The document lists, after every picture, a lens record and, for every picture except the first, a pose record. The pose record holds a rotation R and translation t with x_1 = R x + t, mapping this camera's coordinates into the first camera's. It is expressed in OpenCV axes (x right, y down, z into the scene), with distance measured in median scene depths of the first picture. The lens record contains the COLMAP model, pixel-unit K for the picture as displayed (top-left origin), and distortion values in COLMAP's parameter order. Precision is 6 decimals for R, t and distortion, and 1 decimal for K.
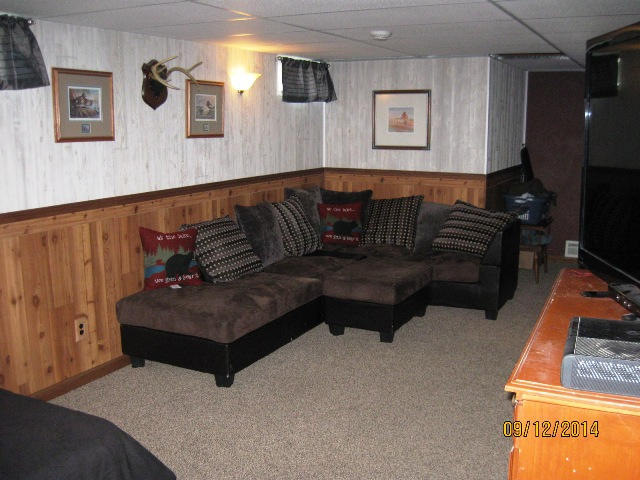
lens RADIAL K [[674.7, 0, 320.1], [0, 674.7, 244.9], [0, 0, 1]] dist [-0.104360, 0.000000]
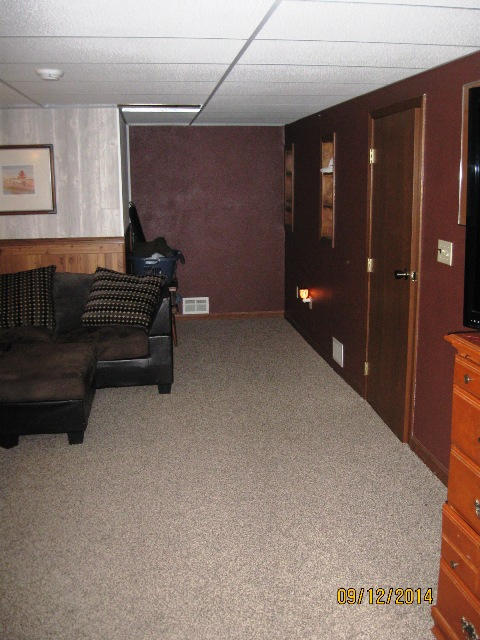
lens RADIAL K [[674.7, 0, 240.0], [0, 674.7, 314.1], [0, 0, 1]] dist [-0.104360, 0.000000]
pose [[0.829100, -0.121510, 0.545737, -0.131529], [0.112923, 0.992375, 0.049400, -0.027174], [-0.547578, 0.020669, 0.836499, 0.144401]]
